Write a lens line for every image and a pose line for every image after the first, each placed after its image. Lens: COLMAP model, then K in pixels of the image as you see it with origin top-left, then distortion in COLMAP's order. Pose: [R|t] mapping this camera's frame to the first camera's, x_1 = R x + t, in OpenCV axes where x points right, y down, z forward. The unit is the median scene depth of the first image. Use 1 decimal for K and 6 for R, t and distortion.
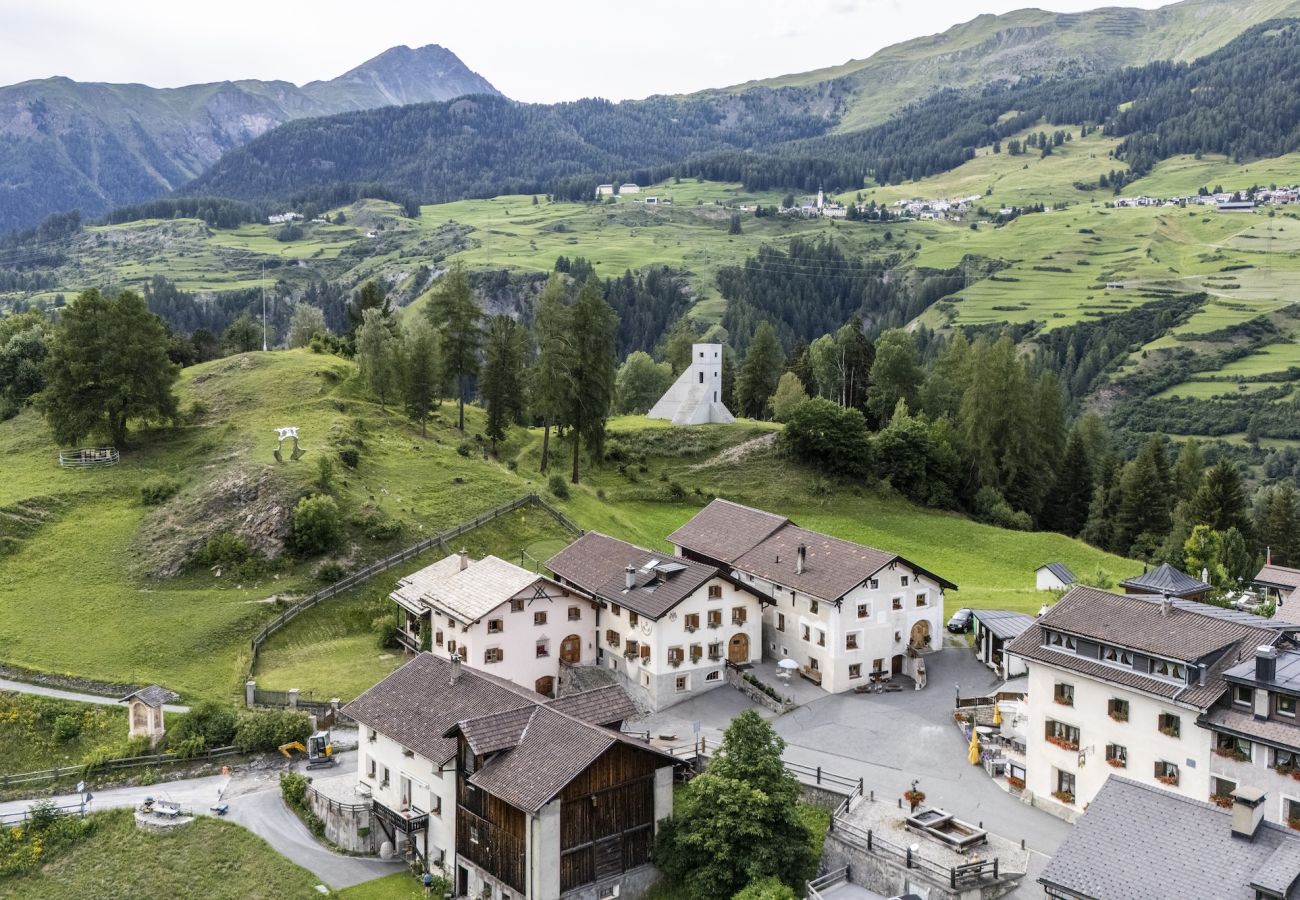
lens RADIAL K [[1311.5, 0, 652.2], [0, 1311.5, 416.9], [0, 0, 1]] dist [0.102541, -0.171206]
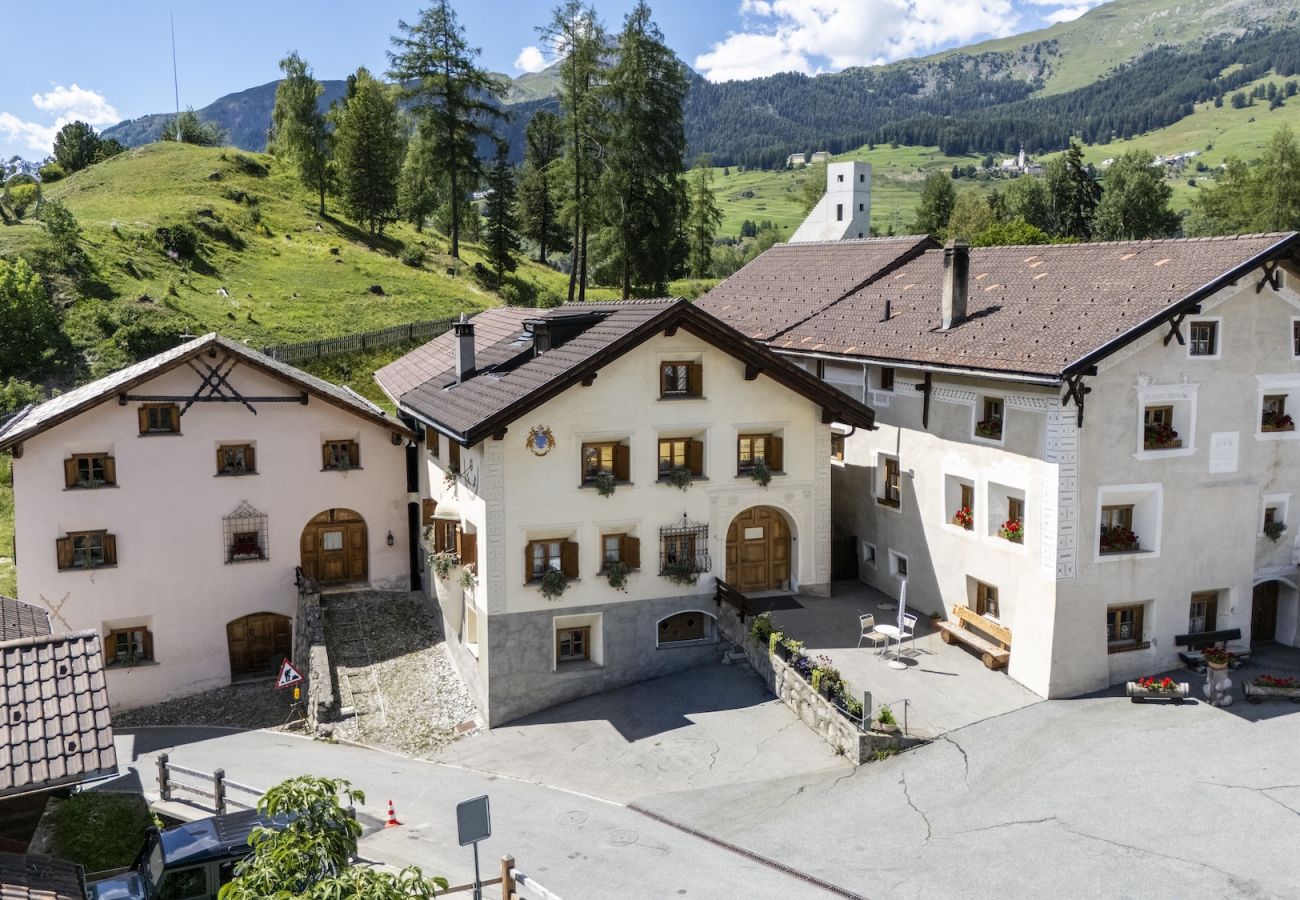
lens RADIAL K [[1201.2, 0, 650.0], [0, 1201.2, 450.0], [0, 0, 1]] dist [0.042634, -0.004566]
pose [[0.985916, 0.013269, -0.166713, 0.013651], [-0.007161, 0.999283, 0.037186, 0.021141], [0.167086, -0.035468, 0.985304, 0.105241]]
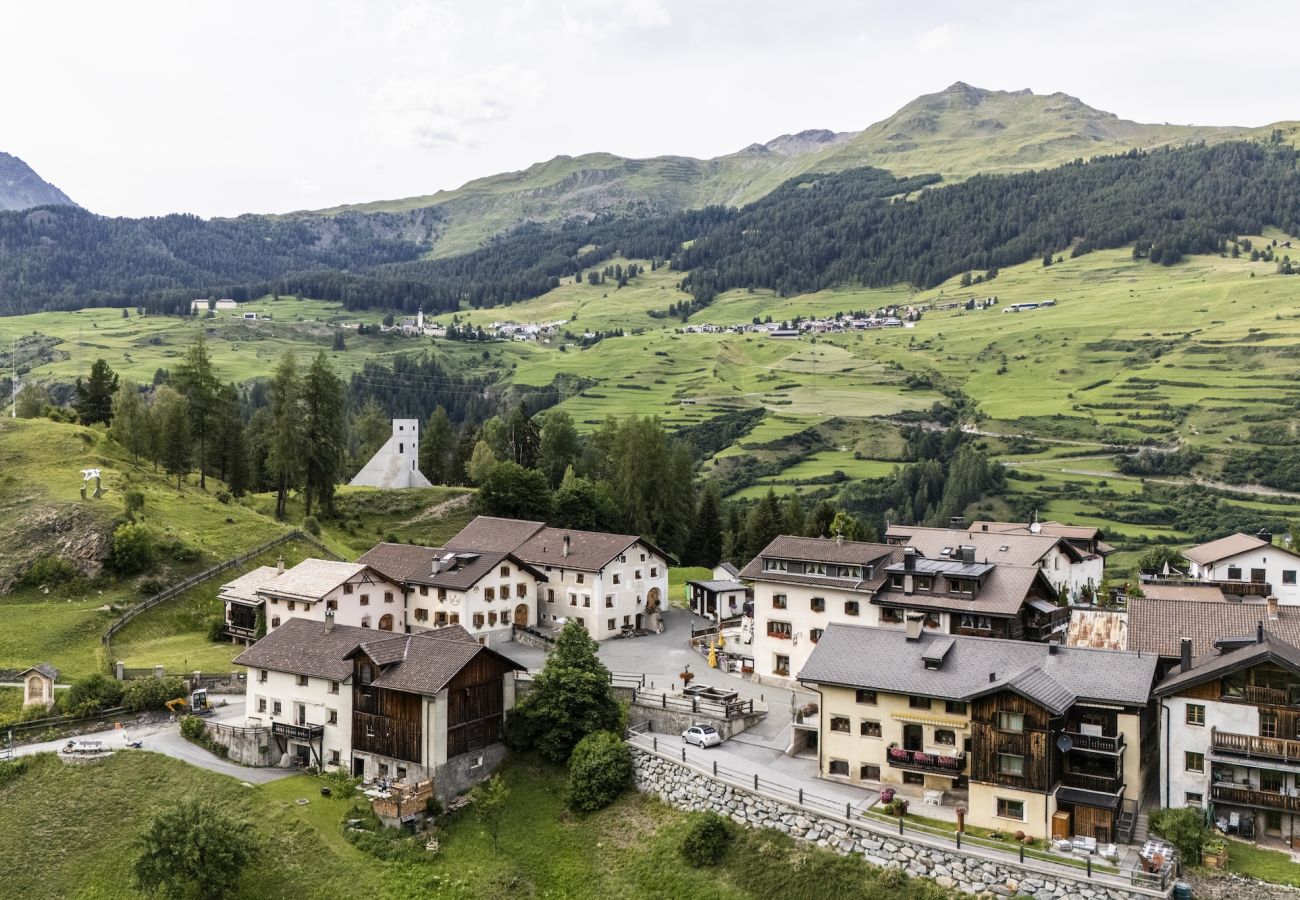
lens RADIAL K [[1310.8, 0, 577.8], [0, 1310.8, 451.0], [0, 0, 1]] dist [0.210878, -0.632020]
pose [[0.965255, -0.005866, 0.261244, -0.033564], [0.024114, 0.997482, -0.066700, 0.015495], [-0.260195, 0.070682, 0.962965, -0.042945]]
